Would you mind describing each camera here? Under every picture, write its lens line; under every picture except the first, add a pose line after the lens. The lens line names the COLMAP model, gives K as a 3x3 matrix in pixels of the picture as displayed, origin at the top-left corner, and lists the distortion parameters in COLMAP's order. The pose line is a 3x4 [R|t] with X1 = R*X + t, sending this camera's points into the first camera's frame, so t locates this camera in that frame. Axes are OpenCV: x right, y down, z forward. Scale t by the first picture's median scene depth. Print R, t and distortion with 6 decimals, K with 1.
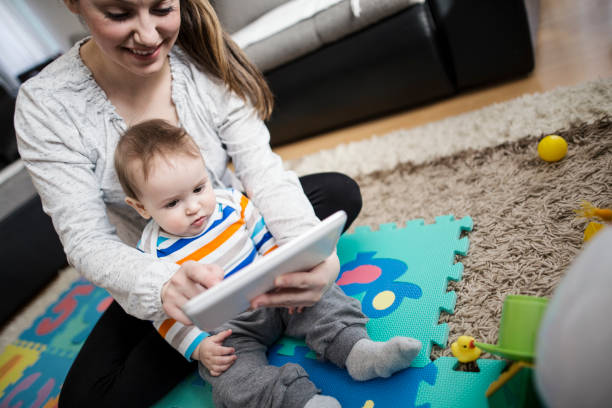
lens RADIAL K [[434.6, 0, 303.0], [0, 434.6, 207.4], [0, 0, 1]] dist [-0.022030, 0.032307]
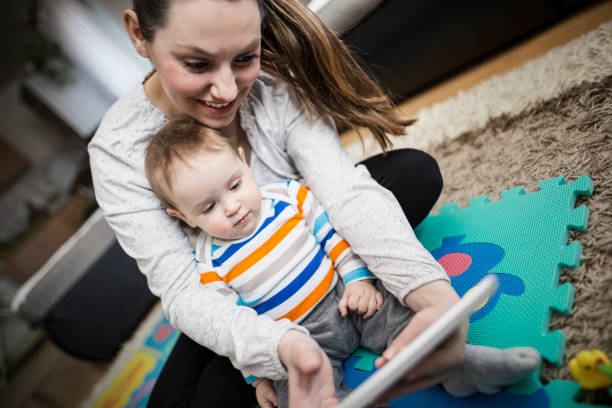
lens RADIAL K [[434.6, 0, 308.8], [0, 434.6, 206.0], [0, 0, 1]] dist [-0.022030, 0.032307]
pose [[0.956955, -0.133231, -0.257852, 0.105483], [0.144719, 0.989131, 0.026013, -0.013604], [0.251583, -0.062209, 0.965834, 0.152879]]
